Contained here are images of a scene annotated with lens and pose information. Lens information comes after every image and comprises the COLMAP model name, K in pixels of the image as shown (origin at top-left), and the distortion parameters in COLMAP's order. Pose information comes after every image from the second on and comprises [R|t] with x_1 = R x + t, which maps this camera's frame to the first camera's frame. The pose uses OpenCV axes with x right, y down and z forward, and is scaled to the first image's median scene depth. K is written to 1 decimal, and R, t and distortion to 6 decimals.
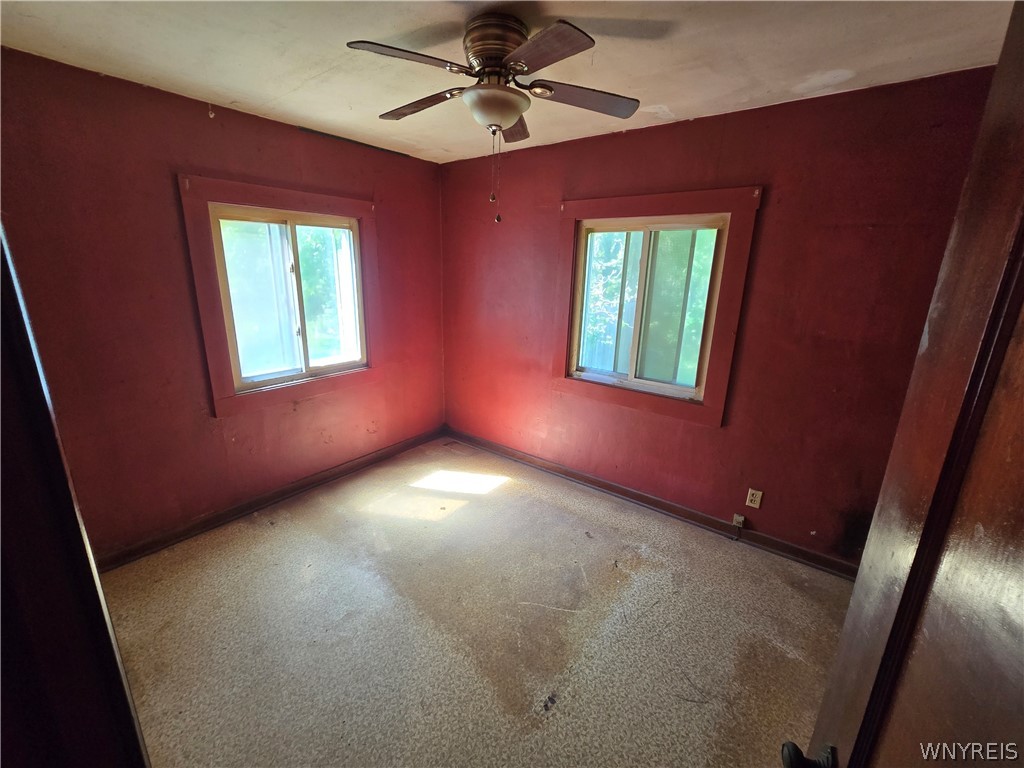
lens RADIAL K [[423.6, 0, 506.5], [0, 423.6, 379.5], [0, 0, 1]] dist [-0.001199, -0.000010]
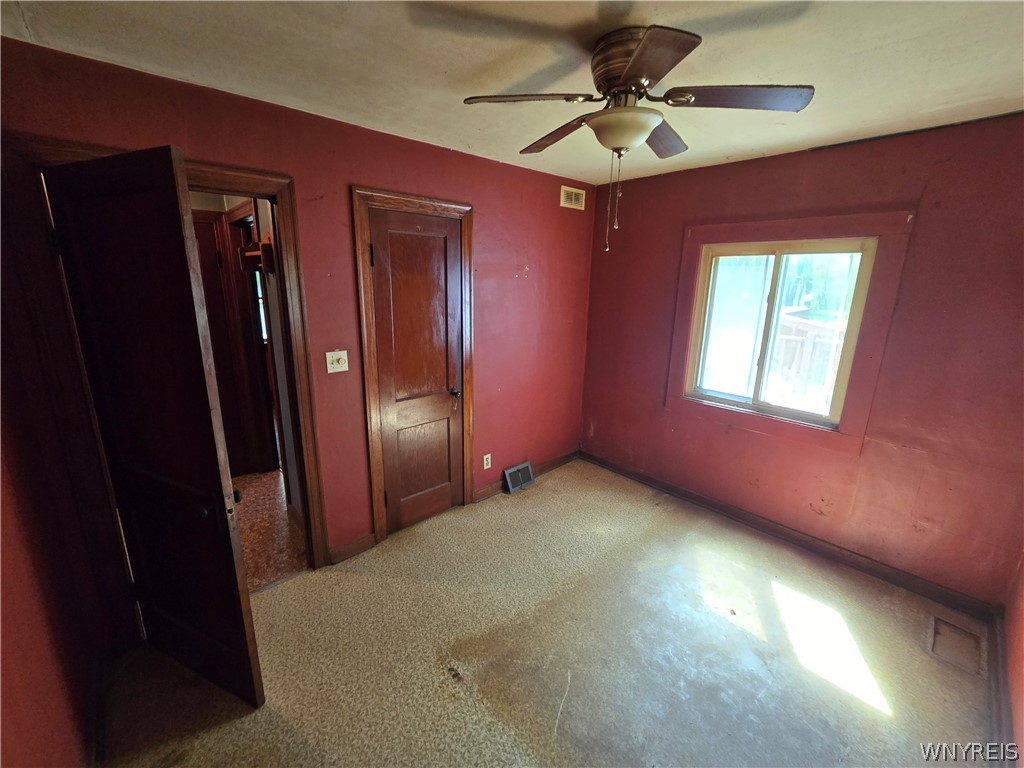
lens RADIAL K [[423.6, 0, 506.5], [0, 423.6, 379.5], [0, 0, 1]] dist [-0.001199, -0.000010]
pose [[-0.172022, 0.209738, -0.962506, 0.624426], [-0.275639, 0.927794, 0.251437, -0.179760], [0.945744, 0.308557, -0.101789, 0.625649]]
